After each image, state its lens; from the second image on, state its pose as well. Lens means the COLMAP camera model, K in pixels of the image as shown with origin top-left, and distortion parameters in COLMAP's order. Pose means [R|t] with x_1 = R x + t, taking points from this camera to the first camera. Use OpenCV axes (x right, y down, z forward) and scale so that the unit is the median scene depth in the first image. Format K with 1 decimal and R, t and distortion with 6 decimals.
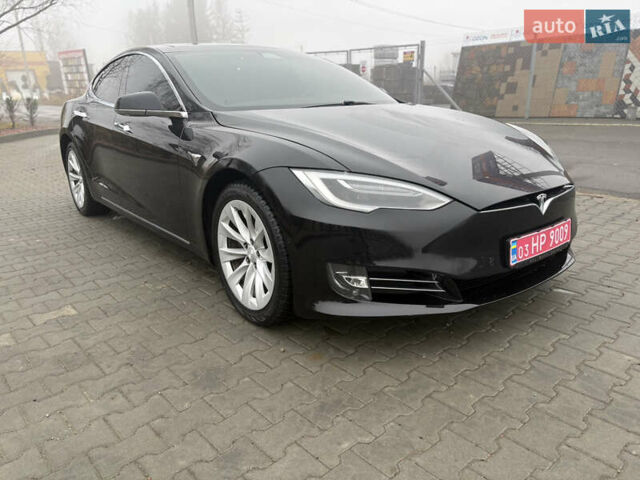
lens RADIAL K [[485.0, 0, 320.0], [0, 485.0, 240.0], [0, 0, 1]] dist [0.006119, -0.006081]
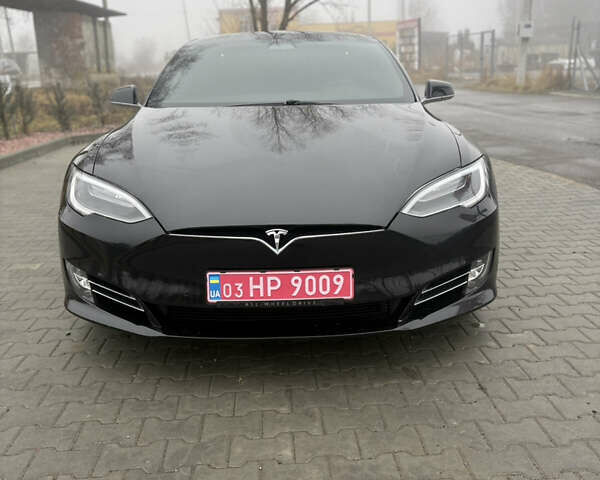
lens RADIAL K [[601.2, 0, 300.0], [0, 601.2, 240.0], [0, 0, 1]] dist [0.014436, -0.003710]
pose [[0.795758, 0.168042, -0.581834, 1.088629], [-0.175173, 0.983532, 0.044480, -0.128414], [0.579727, 0.066526, 0.812090, 0.201508]]
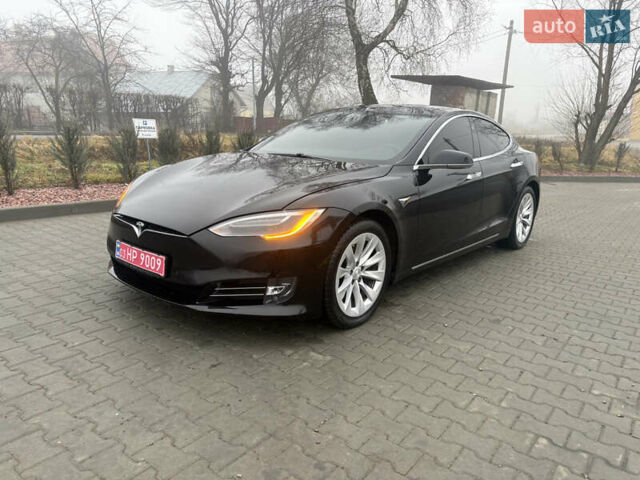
lens RADIAL K [[481.3, 0, 320.0], [0, 481.3, 240.0], [0, 0, 1]] dist [0.002406, 0.006529]
pose [[0.216080, 0.255742, -0.942287, 1.854989], [-0.335766, 0.925690, 0.174241, -0.453995], [0.916827, 0.278738, 0.285892, 1.095930]]
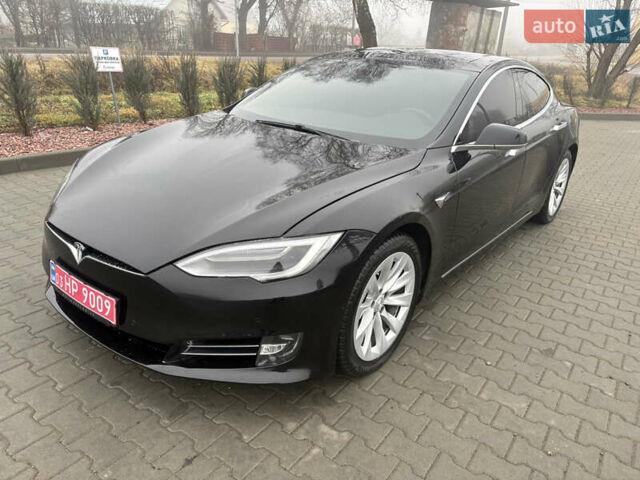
lens RADIAL K [[485.0, 0, 320.0], [0, 485.0, 240.0], [0, 0, 1]] dist [0.006119, -0.006081]
pose [[0.240974, 0.401047, -0.883794, 1.420569], [-0.351994, 0.884742, 0.305503, -0.562377], [0.904451, 0.237472, 0.354366, 1.094697]]
